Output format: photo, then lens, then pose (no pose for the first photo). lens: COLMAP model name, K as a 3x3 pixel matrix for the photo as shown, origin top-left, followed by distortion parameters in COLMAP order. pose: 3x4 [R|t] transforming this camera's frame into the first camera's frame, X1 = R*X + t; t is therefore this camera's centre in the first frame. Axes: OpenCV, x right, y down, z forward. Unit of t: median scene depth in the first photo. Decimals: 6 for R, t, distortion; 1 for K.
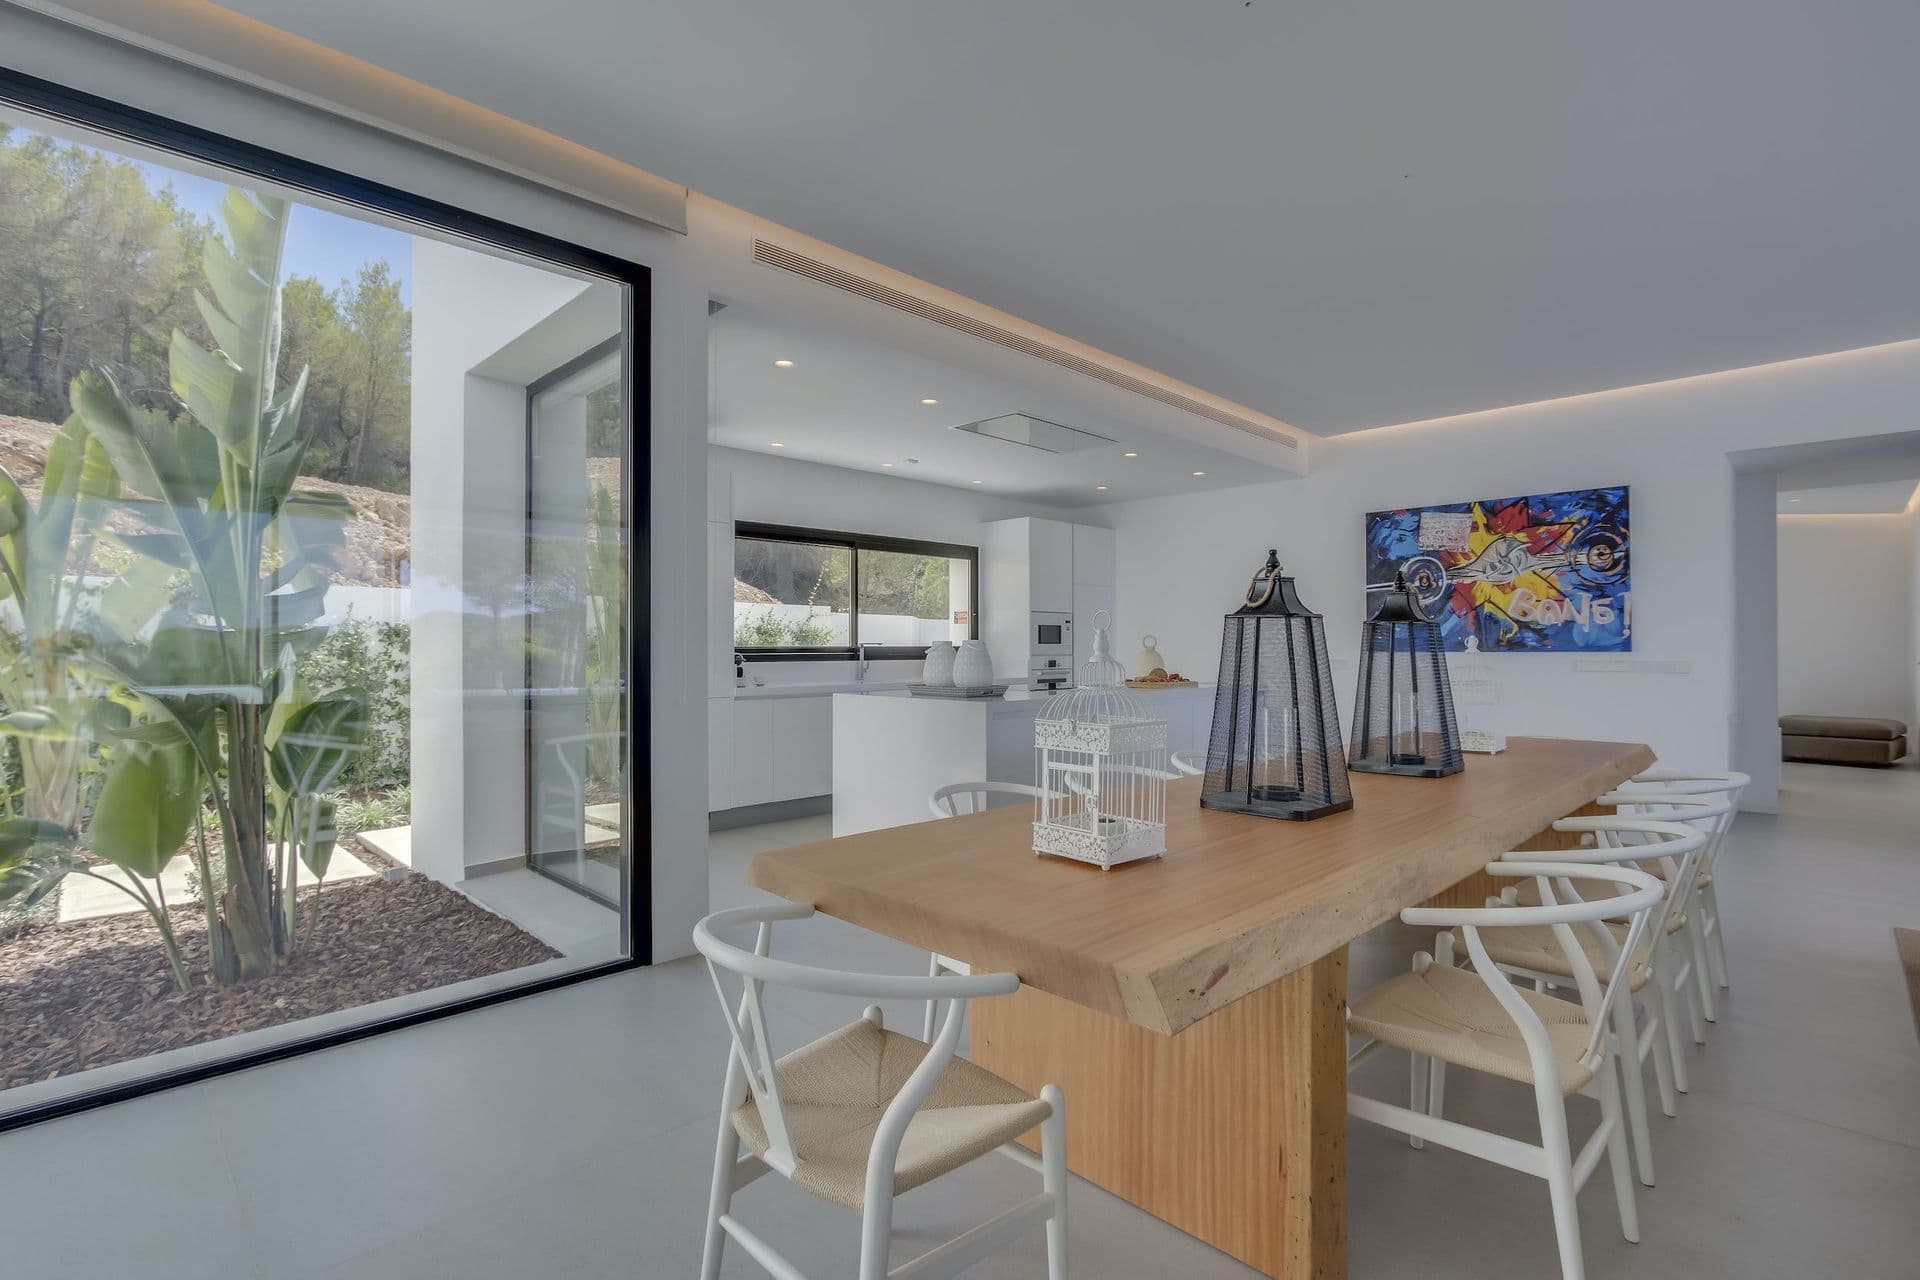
lens RADIAL K [[893.5, 0, 937.0], [0, 893.5, 641.9], [0, 0, 1]] dist [-0.015145, 0.000198]
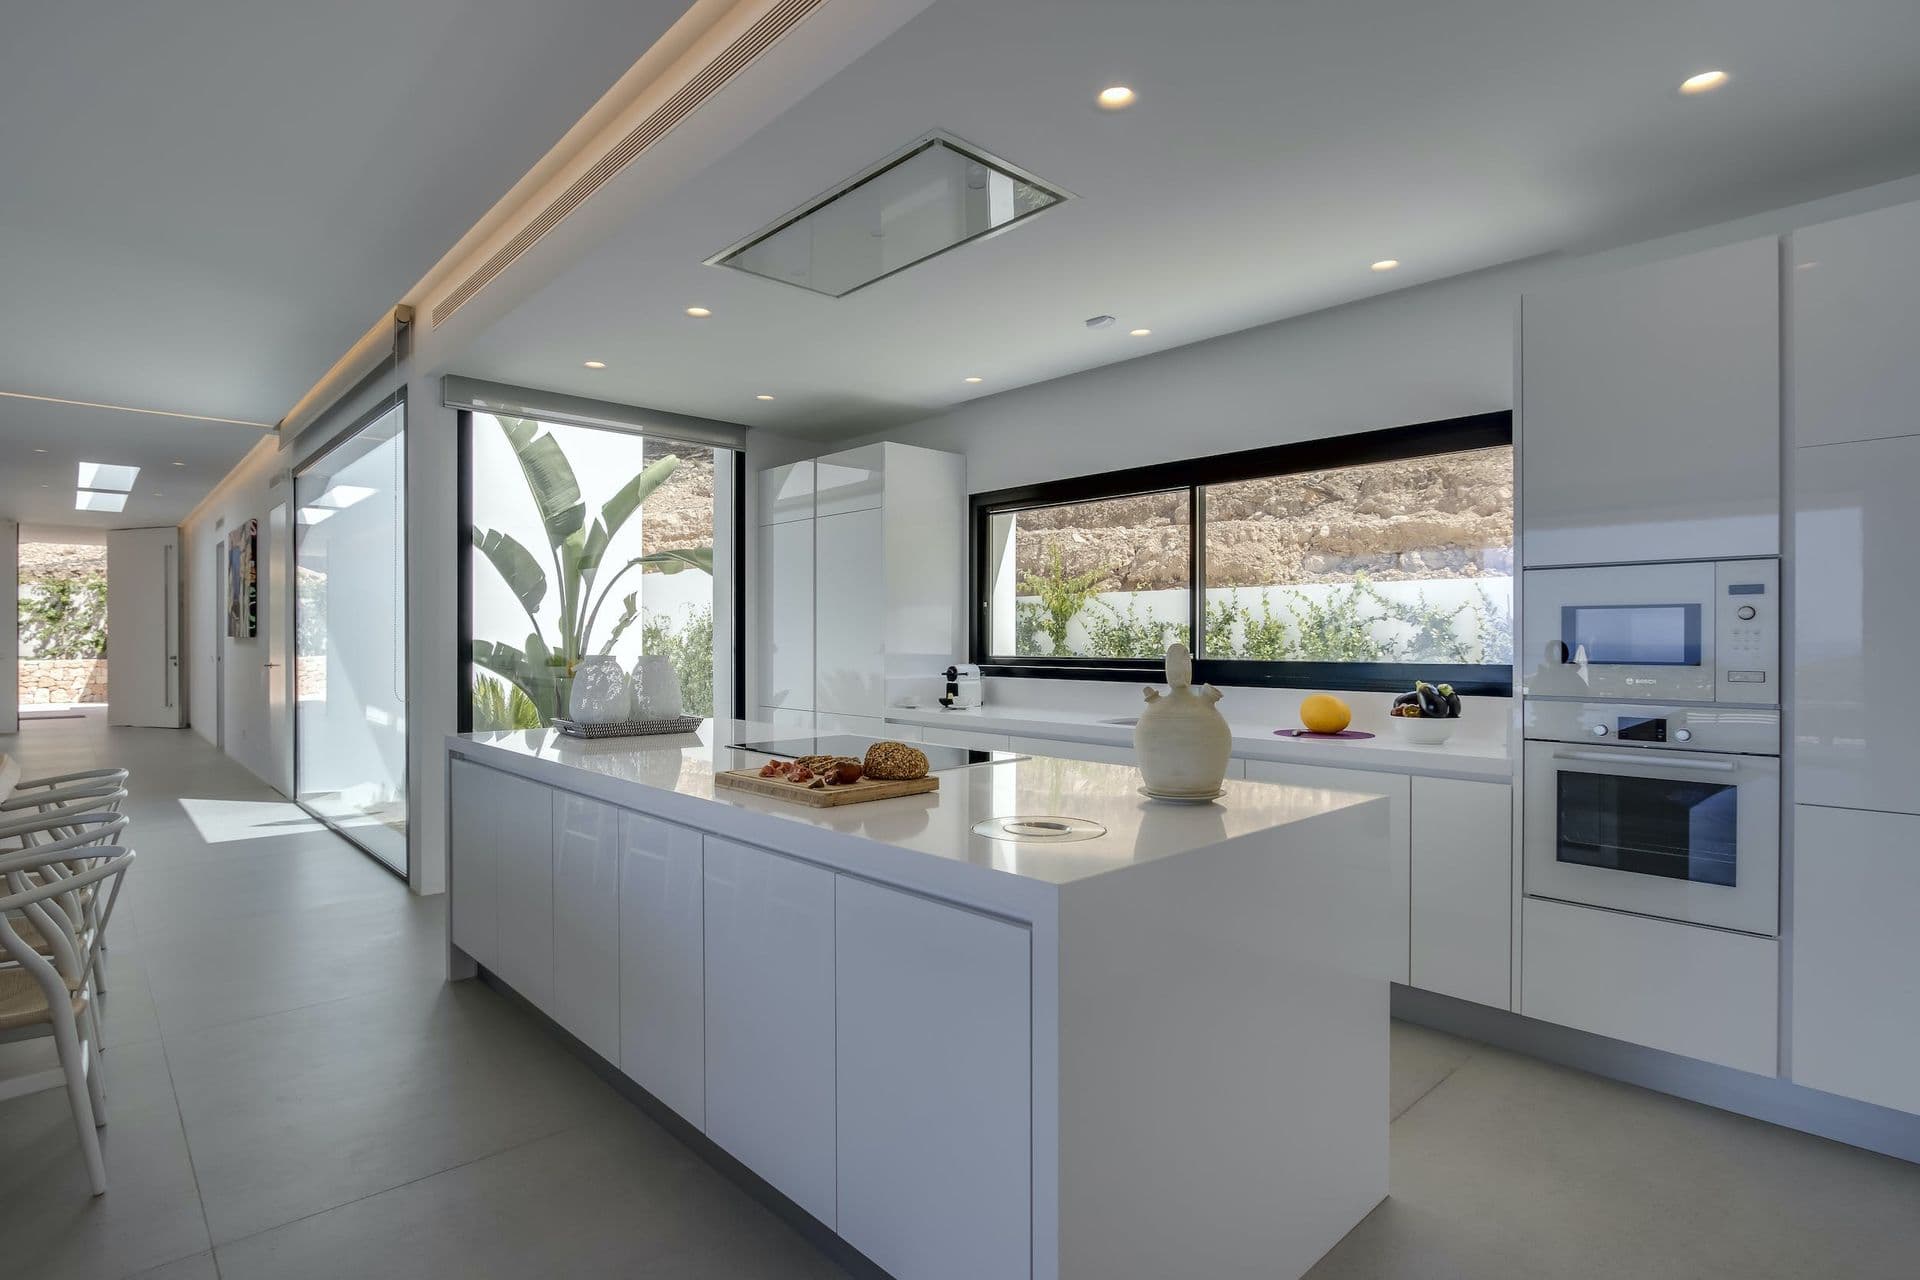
lens RADIAL K [[960.3, 0, 960.0], [0, 960.3, 640.0], [0, 0, 1]] dist [-0.015479, 0.000840]
pose [[-0.043882, 0.005128, -0.999024, 0.591884], [0.004513, 0.999978, 0.004934, -0.012082], [0.999027, -0.004292, -0.043905, 0.999004]]
